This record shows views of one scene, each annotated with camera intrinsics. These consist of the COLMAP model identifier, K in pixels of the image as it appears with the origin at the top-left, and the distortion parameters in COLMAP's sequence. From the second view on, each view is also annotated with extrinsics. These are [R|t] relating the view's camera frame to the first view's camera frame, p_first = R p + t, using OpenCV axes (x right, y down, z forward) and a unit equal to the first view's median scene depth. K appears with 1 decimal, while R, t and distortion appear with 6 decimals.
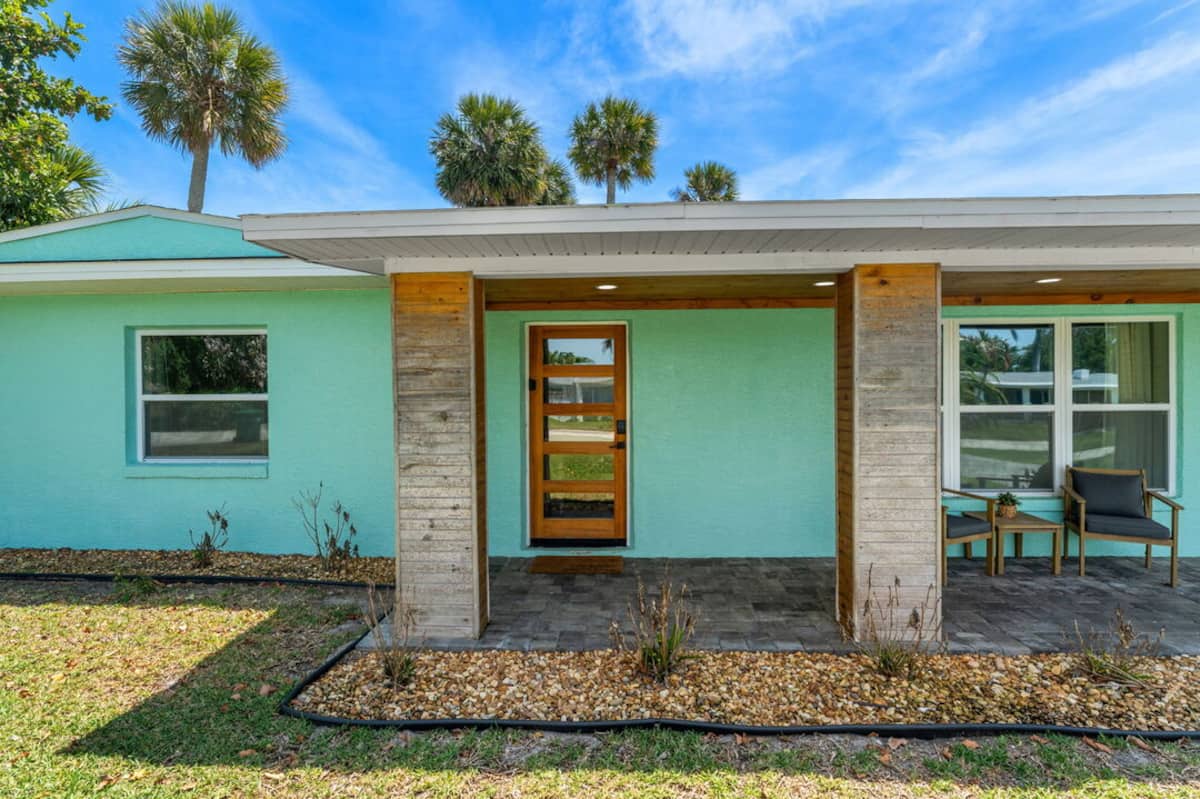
lens RADIAL K [[525.6, 0, 599.7], [0, 525.6, 376.6], [0, 0, 1]] dist [-0.001602, -0.000083]
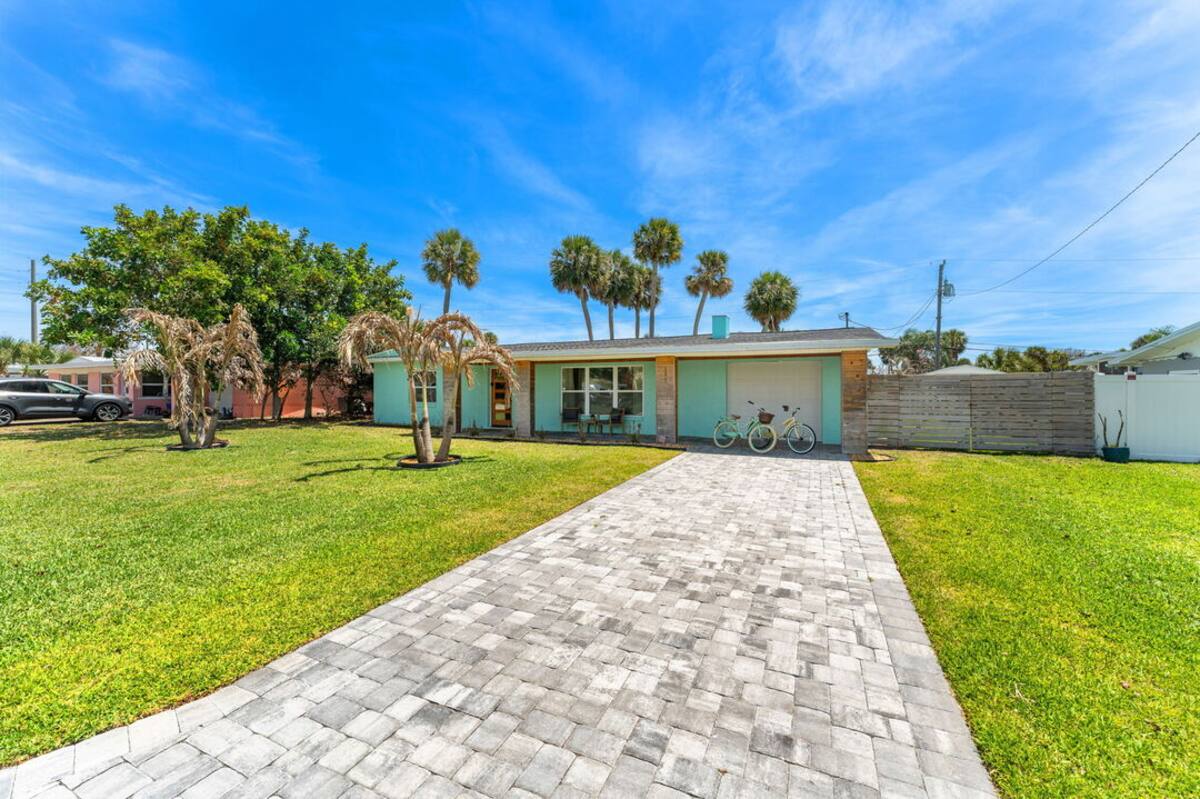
lens RADIAL K [[489.1, 0, 606.4], [0, 489.1, 388.8], [0, 0, 1]] dist [0.000454, -0.000017]
pose [[0.925238, 0.004964, -0.379355, 0.108463], [-0.000448, 0.999928, 0.011993, 0.000216], [0.379387, -0.010927, 0.925174, -0.113467]]
